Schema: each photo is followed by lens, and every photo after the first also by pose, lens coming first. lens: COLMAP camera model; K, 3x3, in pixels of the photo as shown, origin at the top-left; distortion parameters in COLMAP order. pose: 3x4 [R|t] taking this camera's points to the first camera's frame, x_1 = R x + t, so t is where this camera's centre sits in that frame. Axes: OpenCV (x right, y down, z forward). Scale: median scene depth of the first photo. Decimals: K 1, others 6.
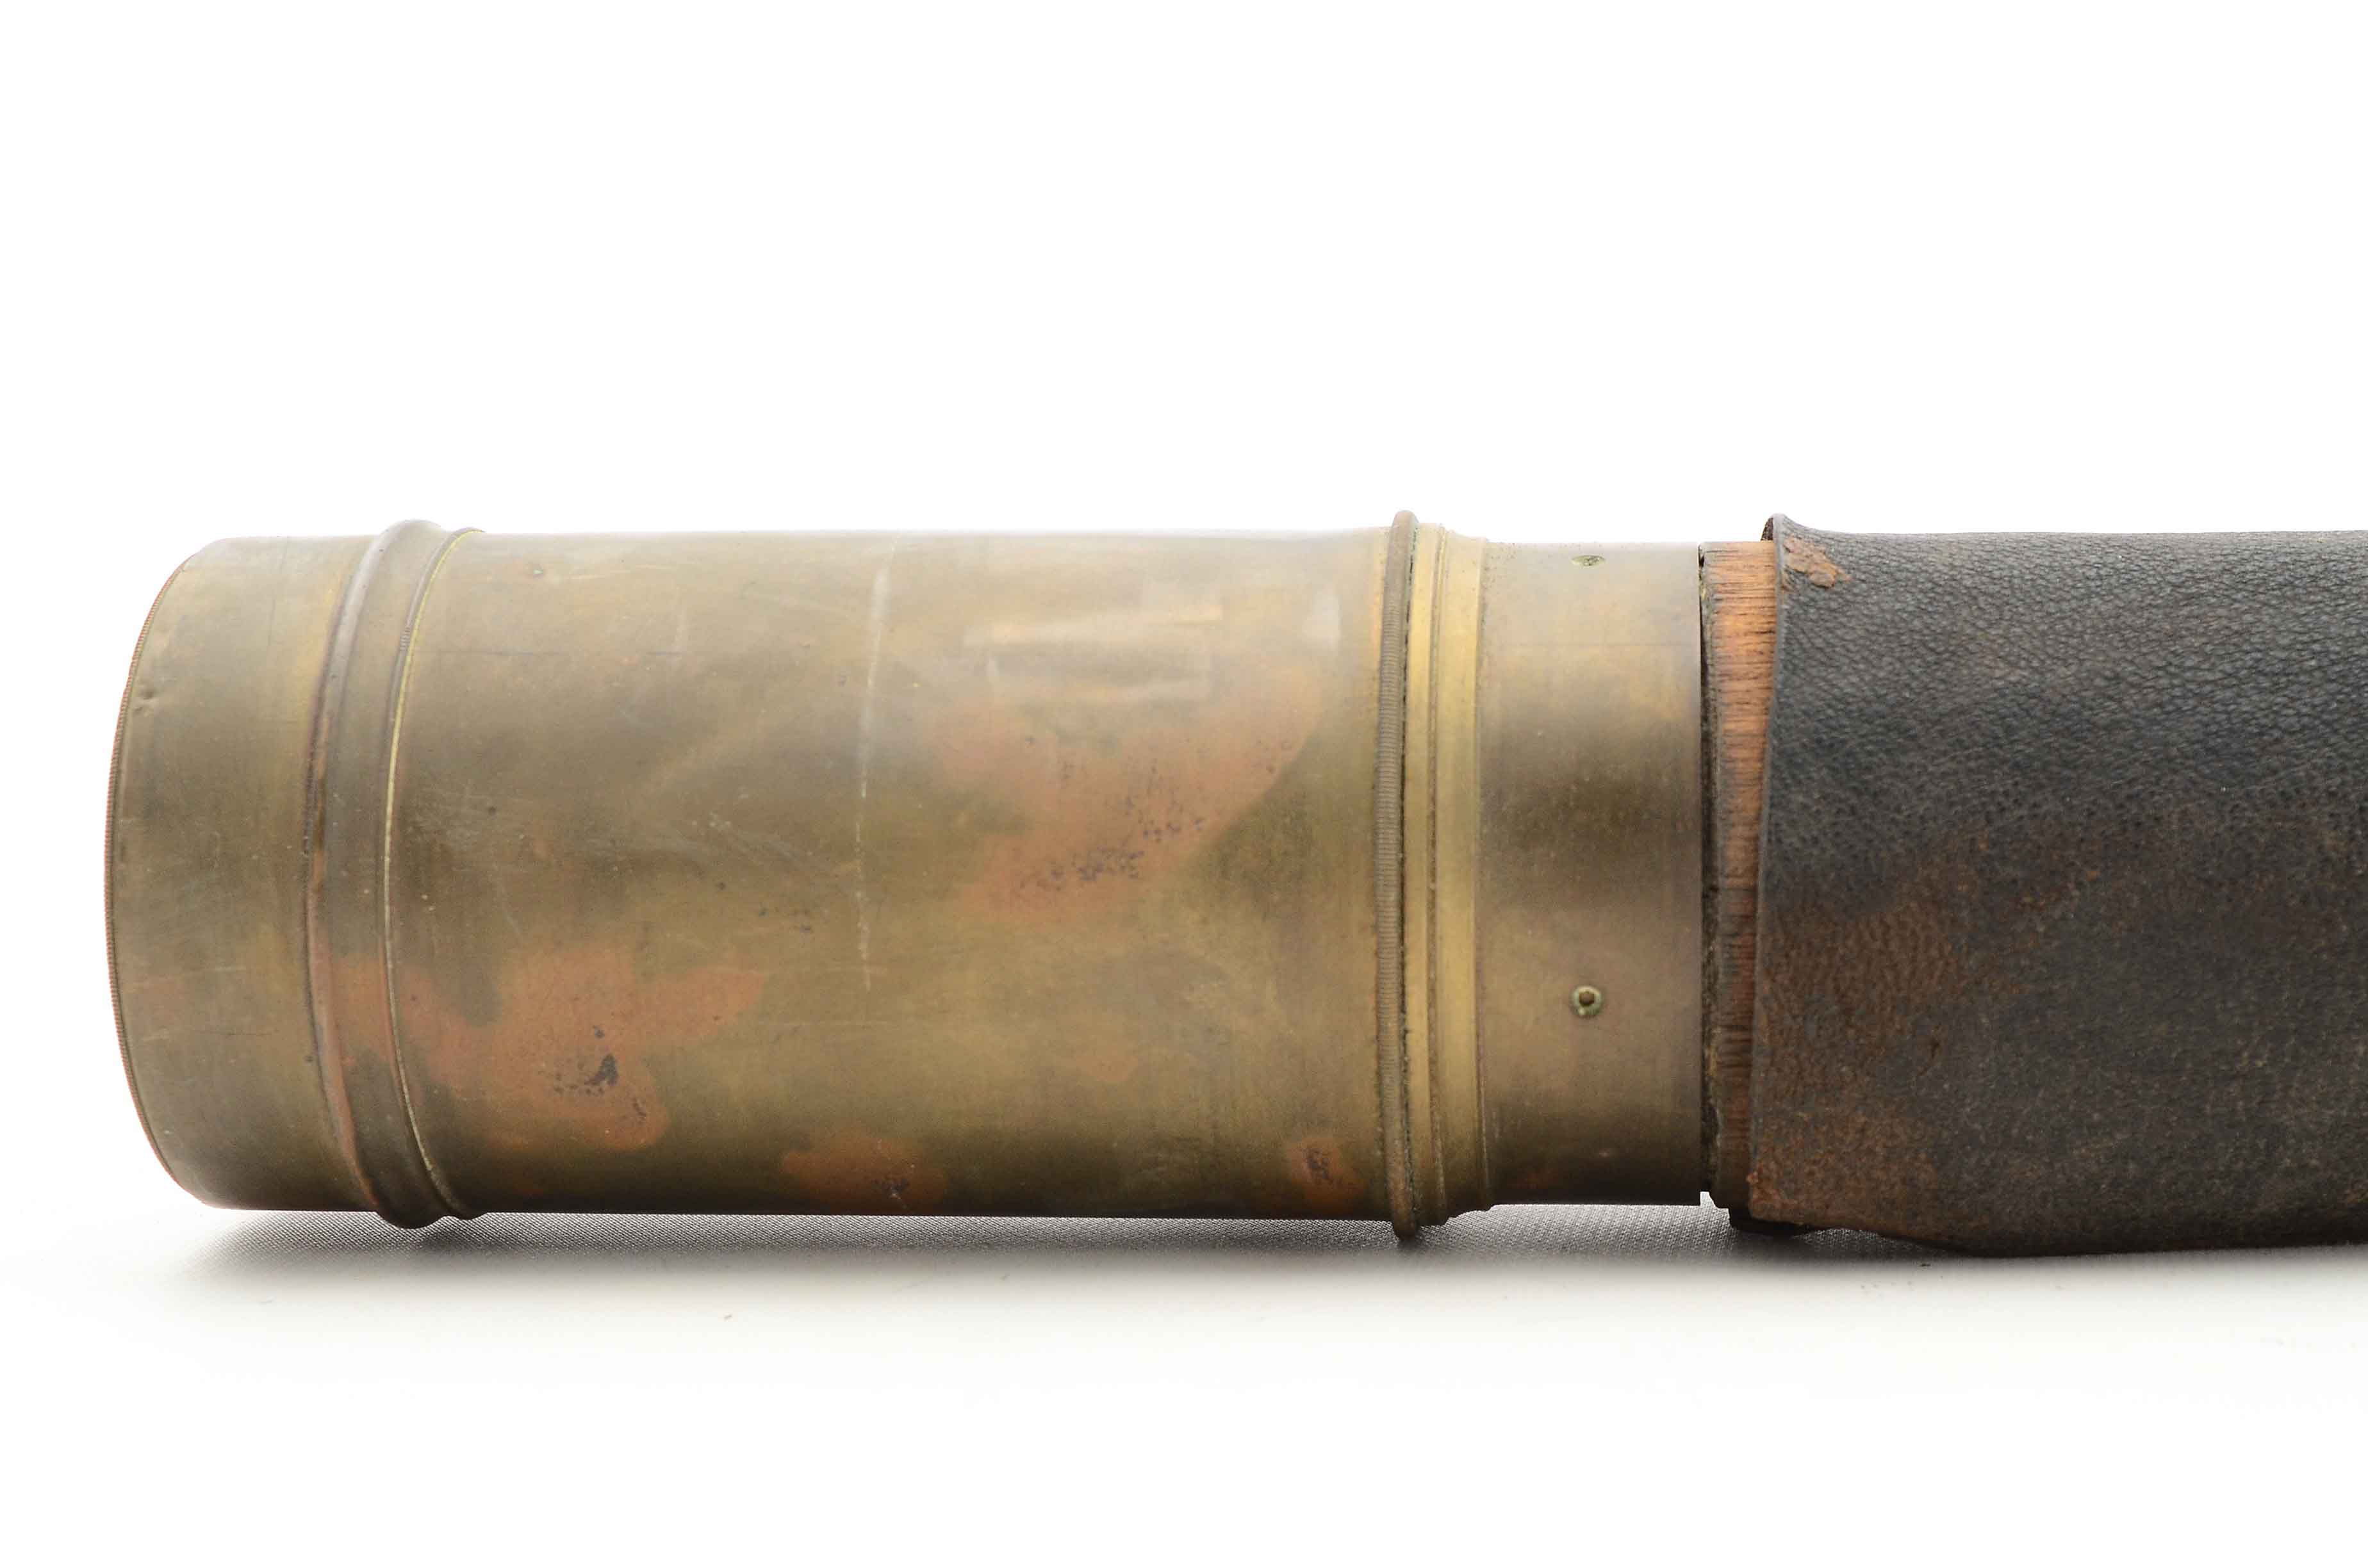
lens RADIAL K [[5107.2, 0, 1188.6], [0, 5107.2, 790.2], [0, 0, 1]] dist [0.096277, 0.000000]
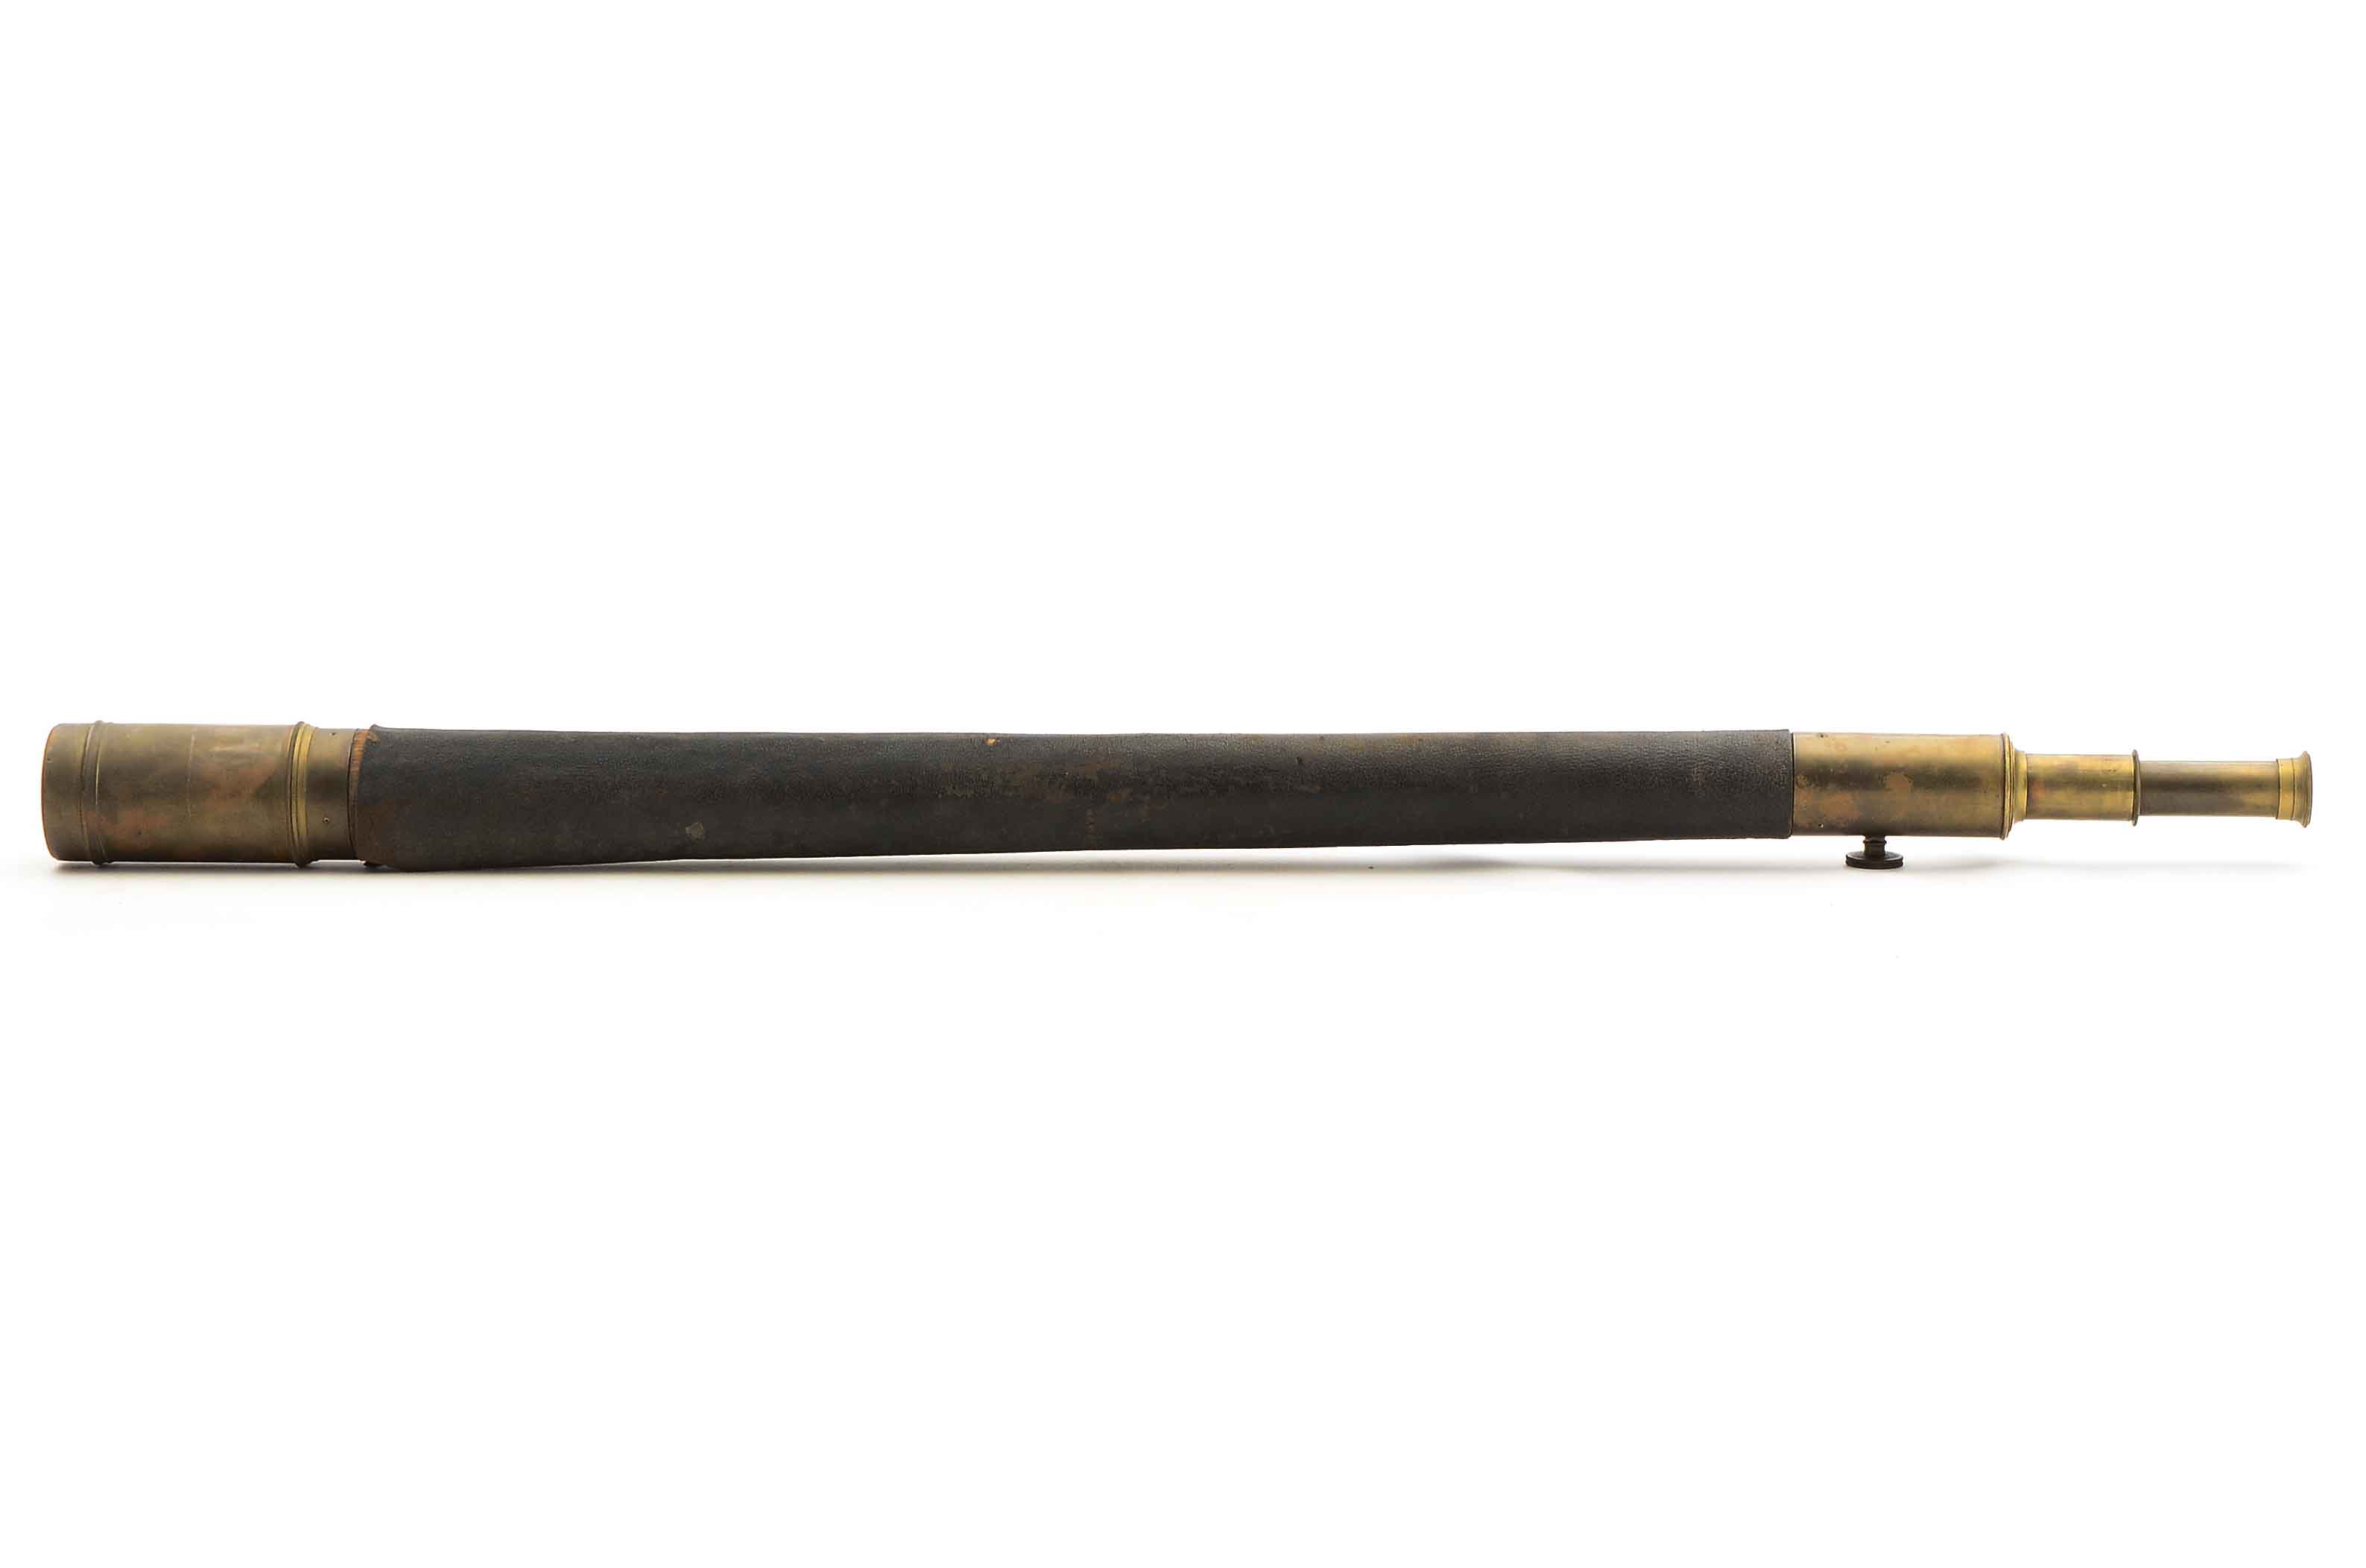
lens RADIAL K [[5559.5, 0, 1174.3], [0, 5559.5, 784.5], [0, 0, 1]] dist [-0.044452, 0.000000]
pose [[0.998015, 0.003548, 0.062884, 0.574149], [-0.007810, 0.997678, 0.067656, -0.380212], [-0.062498, -0.068013, 0.995725, -4.622236]]
